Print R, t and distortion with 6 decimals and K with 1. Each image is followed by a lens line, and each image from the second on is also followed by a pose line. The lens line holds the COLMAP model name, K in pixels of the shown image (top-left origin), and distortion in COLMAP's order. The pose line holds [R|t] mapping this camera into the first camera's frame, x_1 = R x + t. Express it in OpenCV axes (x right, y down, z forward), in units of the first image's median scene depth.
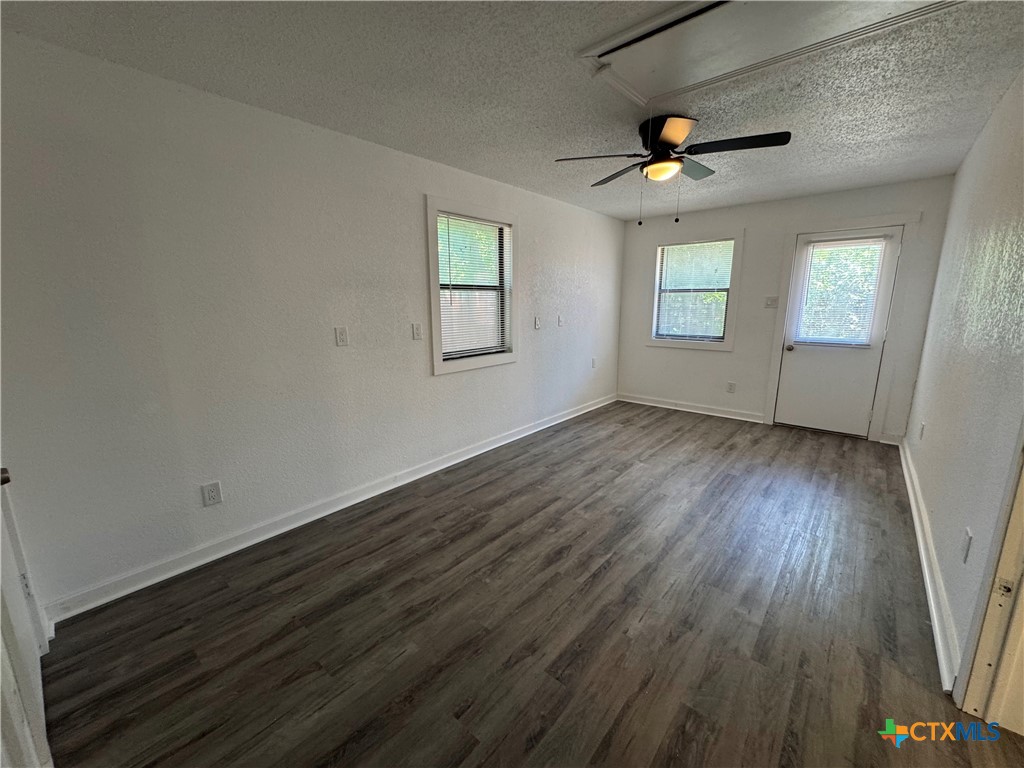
lens RADIAL K [[409.2, 0, 512.9], [0, 409.2, 379.3], [0, 0, 1]] dist [-0.001920, 0.000630]
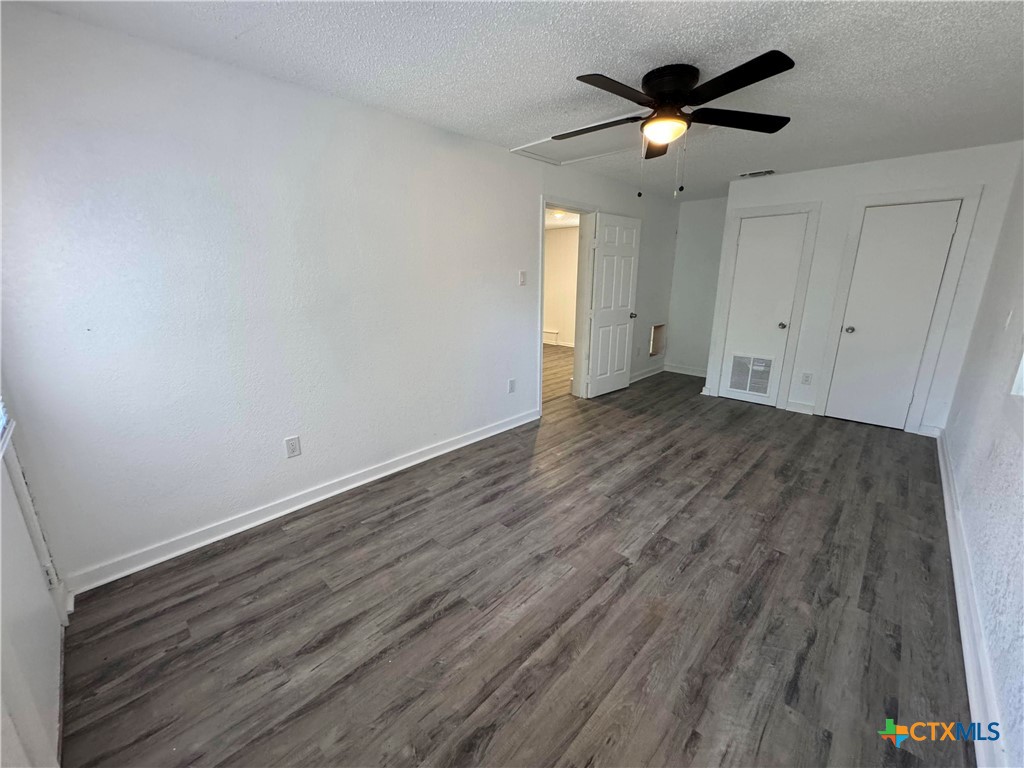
lens RADIAL K [[409.2, 0, 515.2], [0, 409.2, 386.4], [0, 0, 1]] dist [-0.001920, 0.000630]
pose [[-0.998850, -0.001892, 0.047912, 0.467524], [0.019093, 0.900894, 0.433618, -0.295914], [-0.043984, 0.434034, -0.899822, 1.499312]]
